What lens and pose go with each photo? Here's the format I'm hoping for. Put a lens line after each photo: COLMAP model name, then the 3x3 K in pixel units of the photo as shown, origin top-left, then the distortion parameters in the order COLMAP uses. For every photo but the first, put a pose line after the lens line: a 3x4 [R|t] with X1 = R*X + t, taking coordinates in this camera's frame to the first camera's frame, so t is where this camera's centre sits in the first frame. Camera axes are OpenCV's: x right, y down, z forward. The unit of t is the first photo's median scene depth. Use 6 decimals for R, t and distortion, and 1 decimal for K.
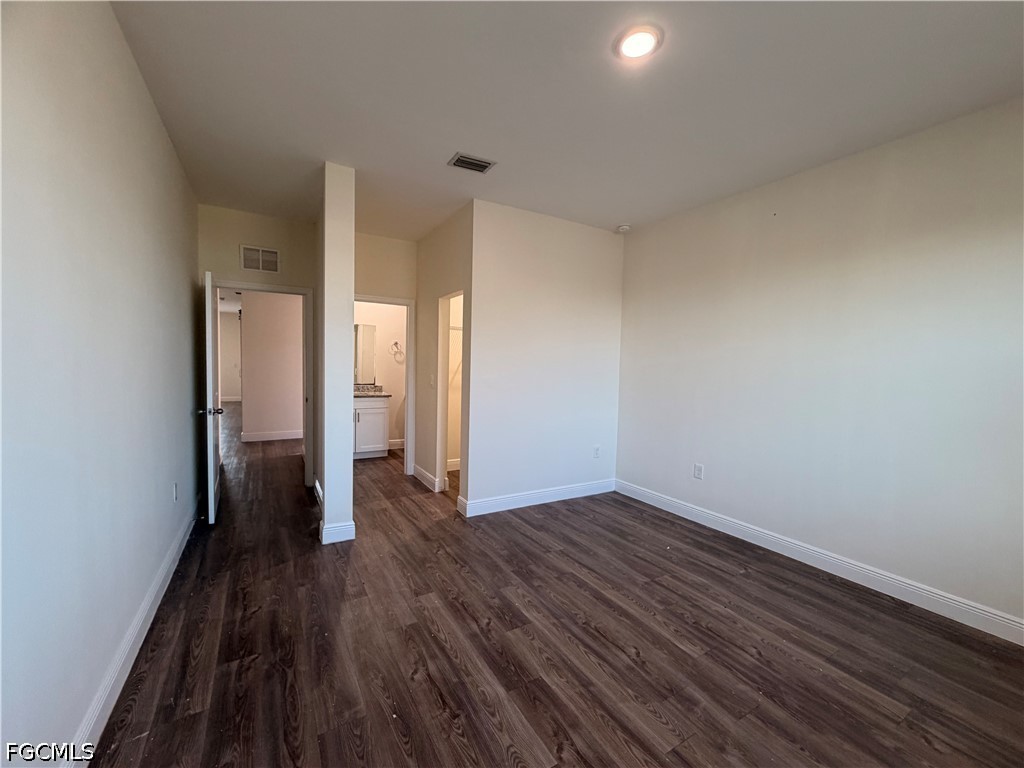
lens RADIAL K [[410.0, 0, 512.0], [0, 410.0, 384.0], [0, 0, 1]] dist [0.000644, -0.000276]
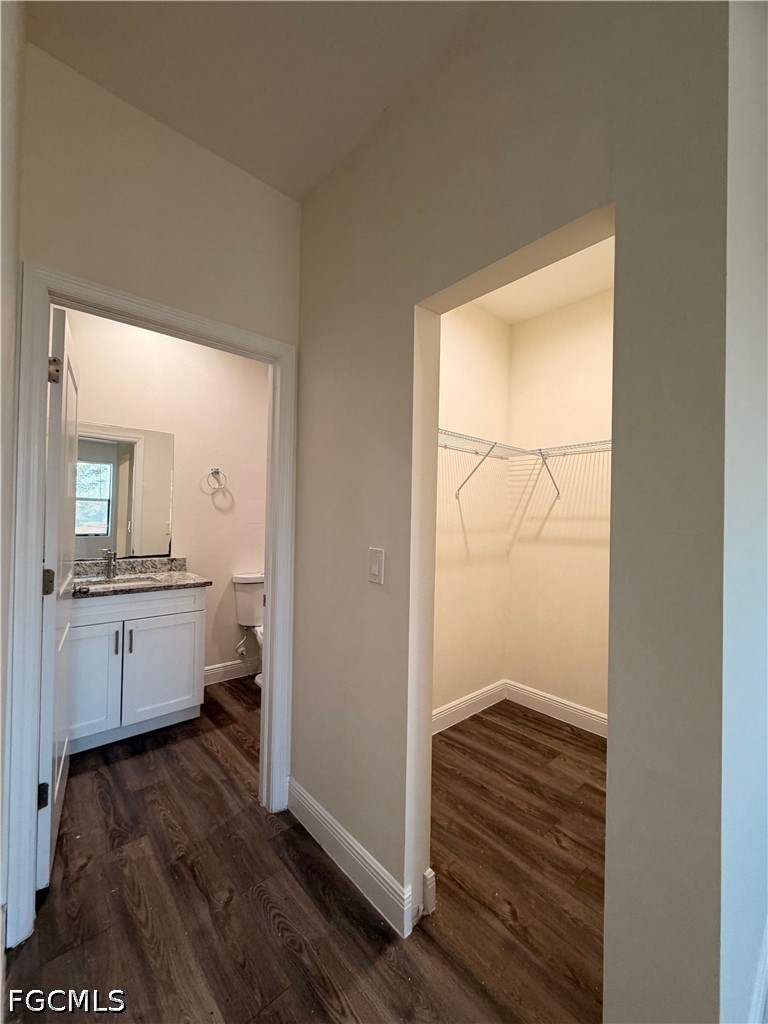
lens RADIAL K [[410.0, 0, 384.0], [0, 410.0, 512.0], [0, 0, 1]] dist [0.000644, -0.000276]
pose [[0.981781, 0.000009, 0.190017, -0.209744], [0.010279, 0.998533, -0.053160, -0.025657], [-0.189739, 0.054144, 0.980340, 0.560550]]
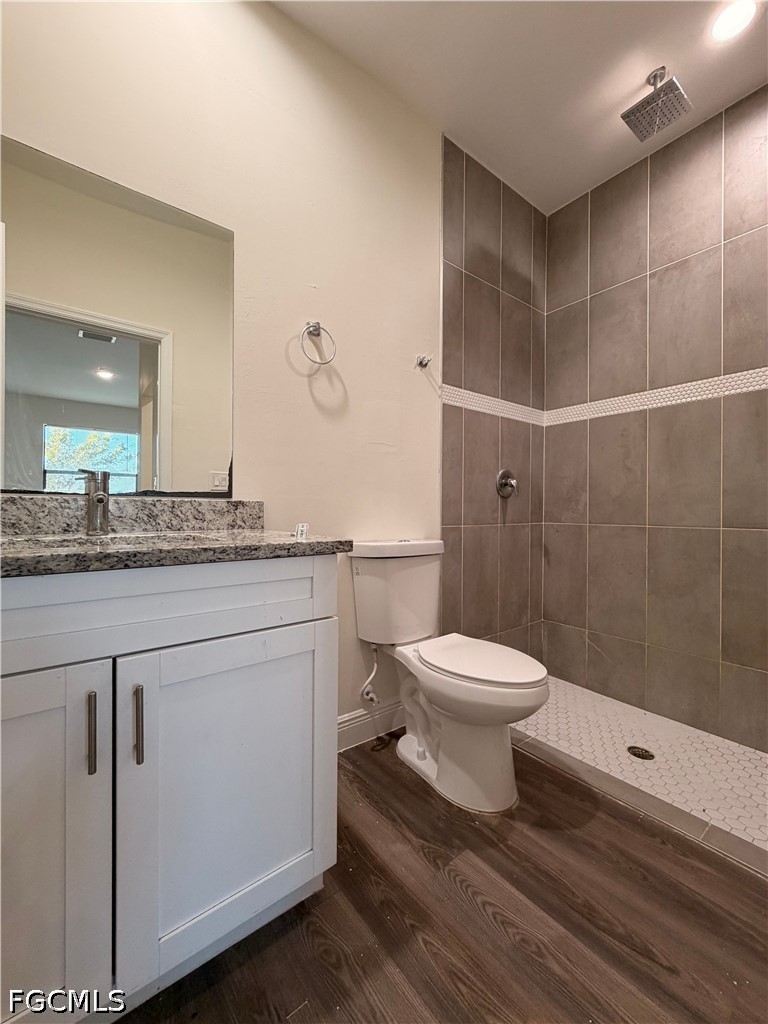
lens RADIAL K [[410.0, 0, 384.0], [0, 410.0, 512.0], [0, 0, 1]] dist [0.000644, -0.000276]
pose [[0.991851, -0.017312, 0.126225, -0.327467], [0.022425, 0.998980, -0.039195, 0.023594], [-0.125418, 0.041706, 0.991227, 0.900854]]
